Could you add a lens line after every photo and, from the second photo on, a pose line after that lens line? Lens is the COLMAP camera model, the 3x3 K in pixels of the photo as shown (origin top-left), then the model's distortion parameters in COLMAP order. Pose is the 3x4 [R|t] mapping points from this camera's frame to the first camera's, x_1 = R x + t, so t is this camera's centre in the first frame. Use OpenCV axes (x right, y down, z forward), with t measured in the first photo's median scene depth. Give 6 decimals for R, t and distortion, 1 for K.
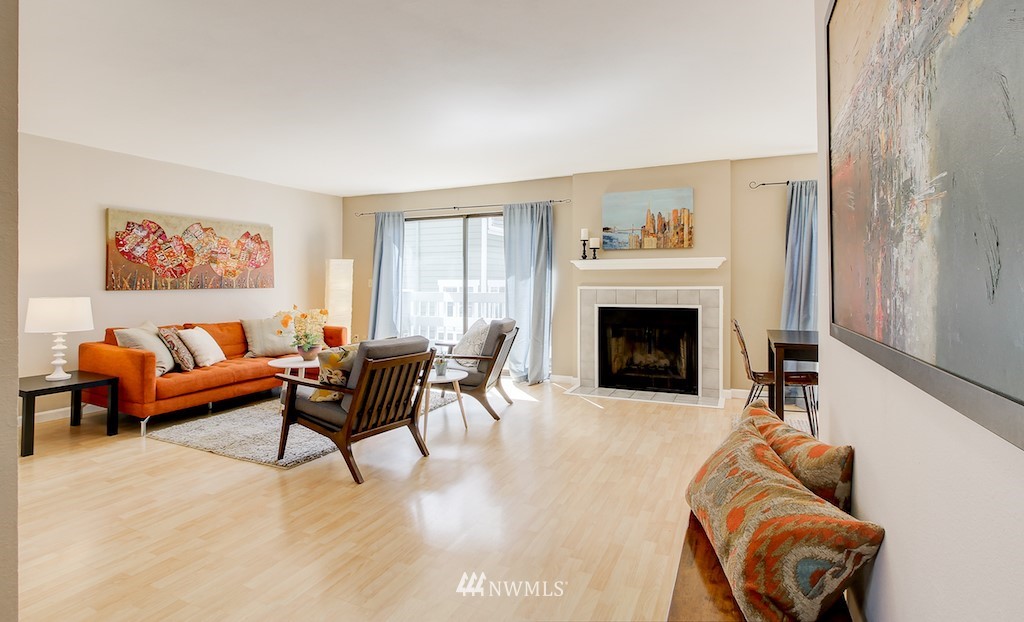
lens RADIAL K [[596.1, 0, 568.0], [0, 596.1, 280.4], [0, 0, 1]] dist [0.005745, 0.002302]
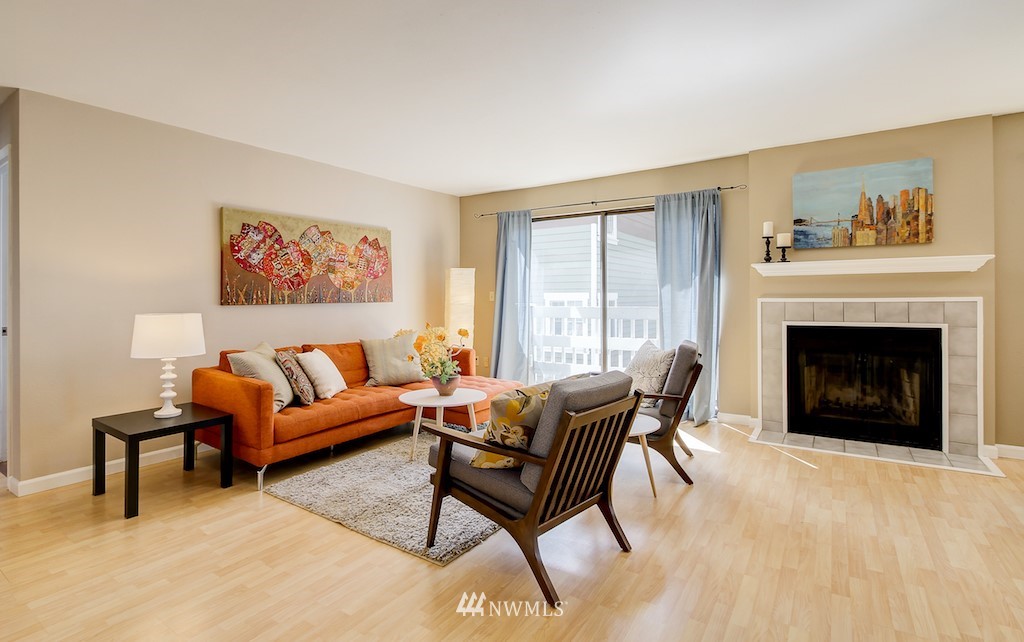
lens RADIAL K [[563.7, 0, 478.9], [0, 563.7, 294.4], [0, 0, 1]] dist [0.000625, 0.002552]
pose [[0.968584, -0.008069, -0.248557, -0.199509], [0.007642, 0.999967, -0.002681, 0.005871], [0.248571, 0.000697, 0.968613, 0.287832]]
